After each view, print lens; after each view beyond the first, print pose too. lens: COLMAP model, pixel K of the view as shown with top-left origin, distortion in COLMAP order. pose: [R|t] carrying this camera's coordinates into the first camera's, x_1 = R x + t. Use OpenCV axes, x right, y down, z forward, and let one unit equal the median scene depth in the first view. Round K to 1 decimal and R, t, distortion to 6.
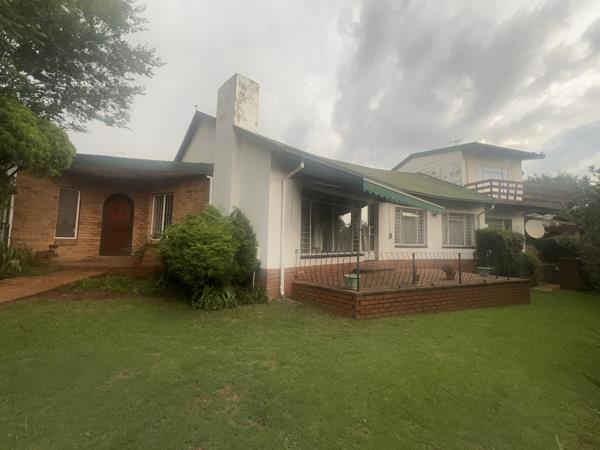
lens RADIAL K [[241.0, 0, 300.0], [0, 241.0, 225.0], [0, 0, 1]] dist [-0.002710, -0.000242]
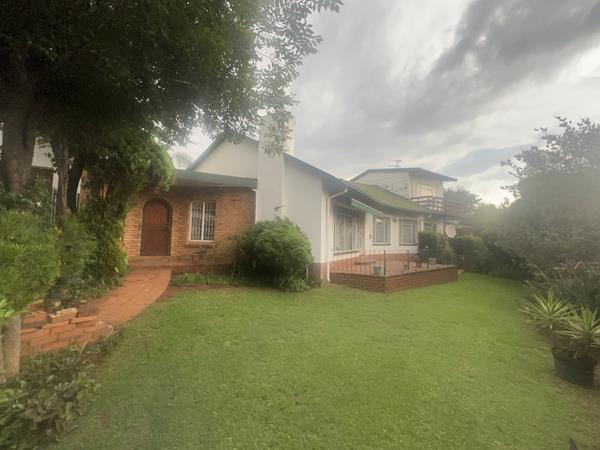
lens RADIAL K [[241.4, 0, 295.3], [0, 241.4, 221.5], [0, 0, 1]] dist [-0.001472, -0.000173]
pose [[0.965535, 0.016756, 0.259735, -0.381942], [-0.017007, 0.999855, -0.001281, -0.031753], [-0.259719, -0.003180, 0.965679, -0.186472]]
